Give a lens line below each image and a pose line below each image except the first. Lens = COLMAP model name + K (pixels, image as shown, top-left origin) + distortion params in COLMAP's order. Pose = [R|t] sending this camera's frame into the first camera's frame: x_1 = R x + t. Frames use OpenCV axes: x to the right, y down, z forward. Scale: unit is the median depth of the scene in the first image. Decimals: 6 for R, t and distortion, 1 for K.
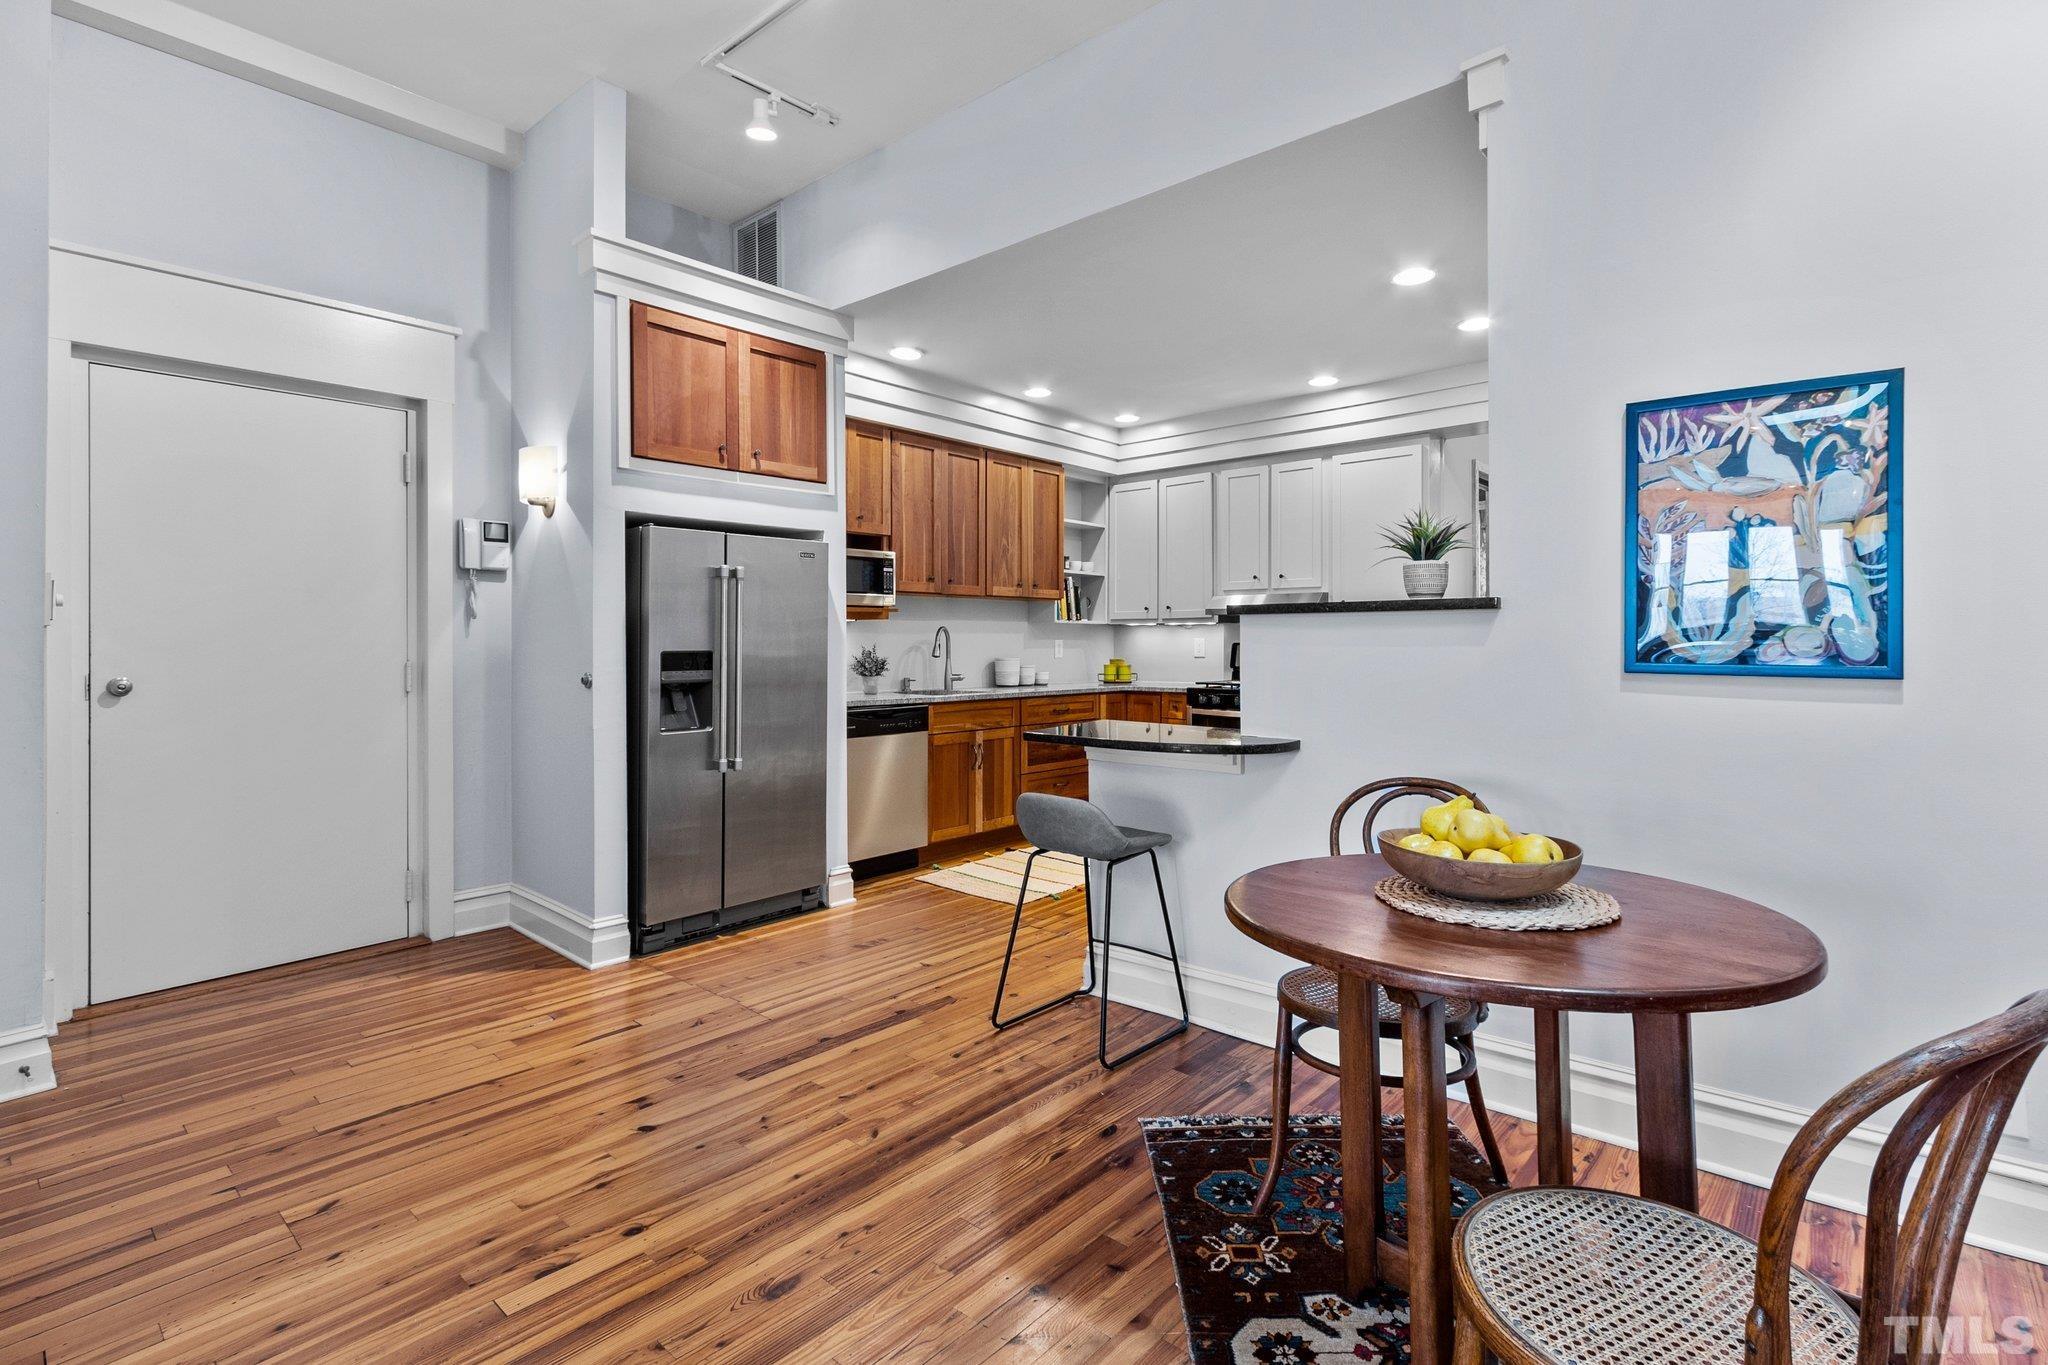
lens RADIAL K [[936.6, 0, 1029.5], [0, 936.6, 645.3], [0, 0, 1]] dist [0.000753, 0.000010]
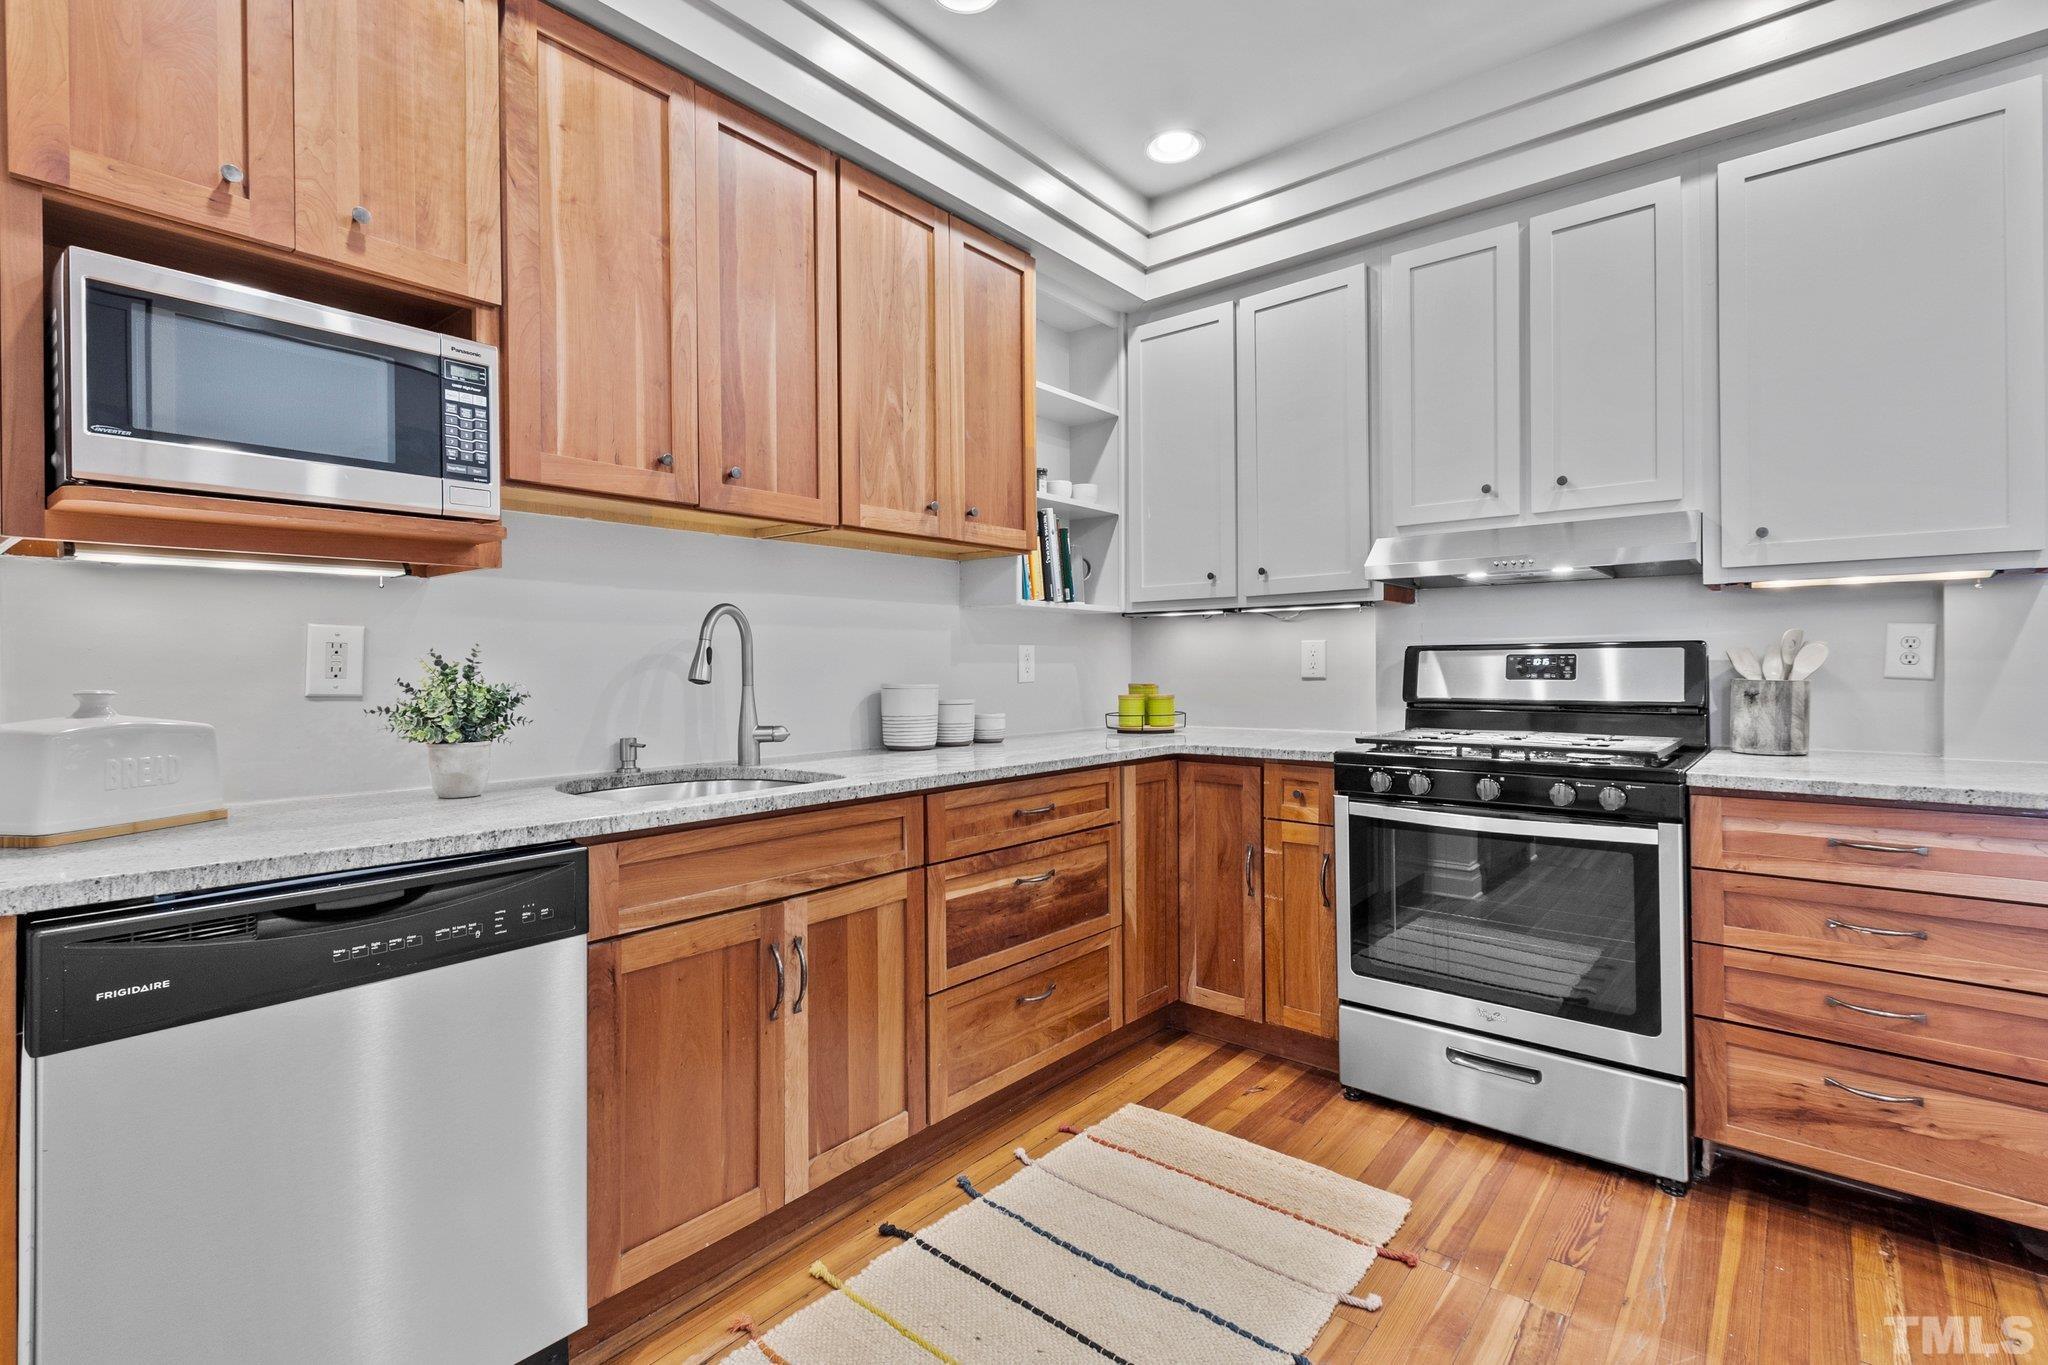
lens RADIAL K [[938.7, 0, 1021.9], [0, 938.7, 663.7], [0, 0, 1]] dist [0.003823, 0.000053]
pose [[0.999592, -0.008033, 0.027426, 0.017884], [0.008185, 0.999952, -0.005439, 0.007354], [-0.027381, 0.005661, 0.999609, 0.590159]]
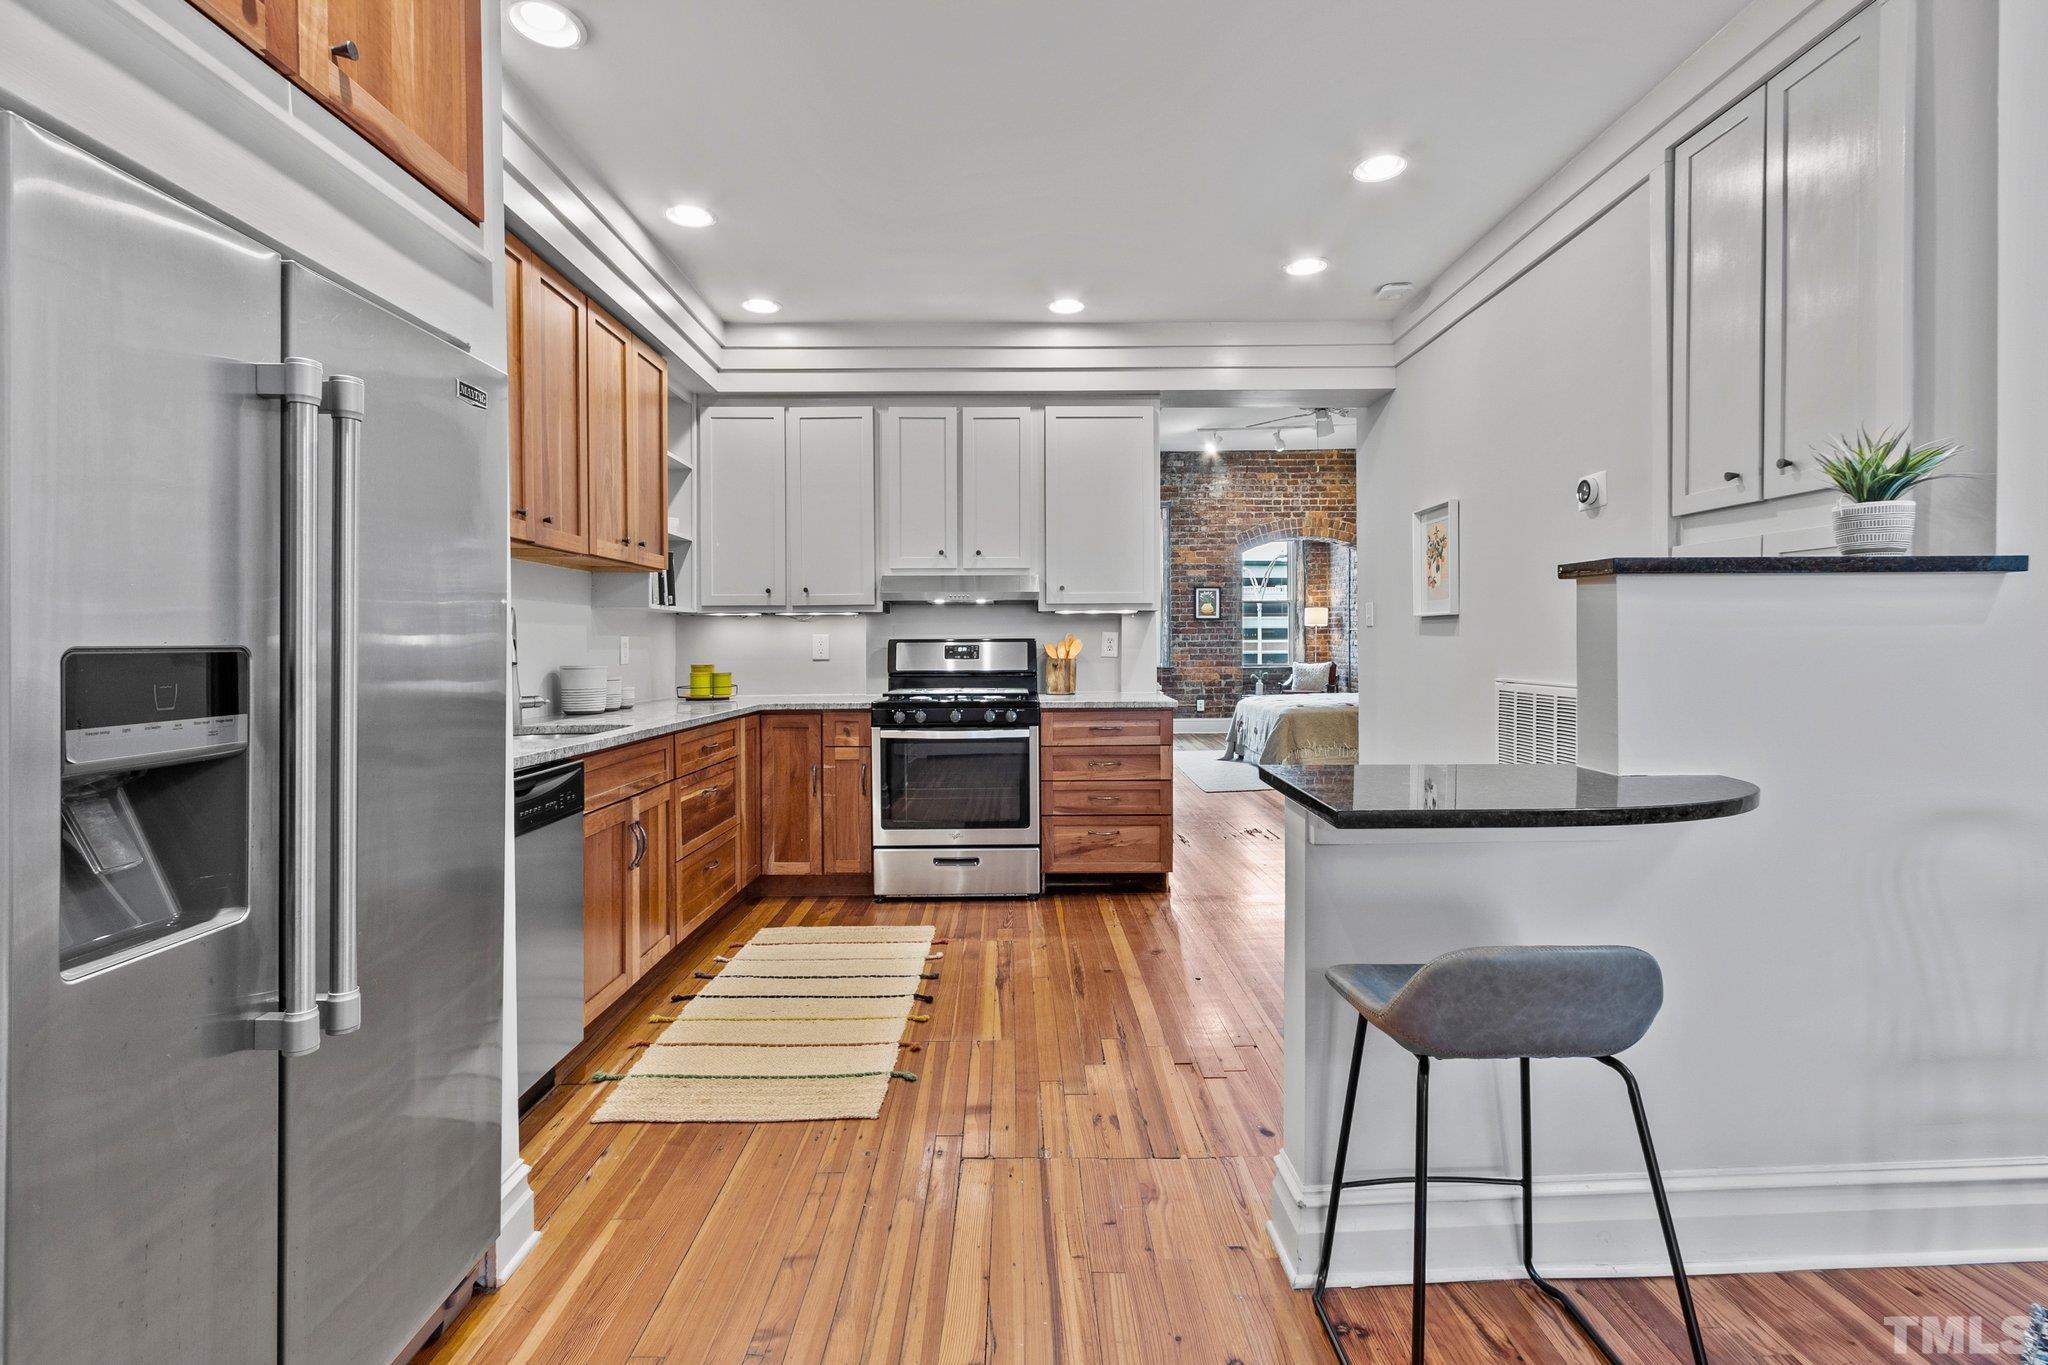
lens RADIAL K [[938.7, 0, 1021.9], [0, 938.7, 663.7], [0, 0, 1]] dist [0.003823, 0.000053]
pose [[0.743216, -0.018149, 0.668805, -0.226579], [0.008895, 0.999812, 0.017246, 0.004968], [-0.668992, -0.006868, 0.743238, 0.395601]]
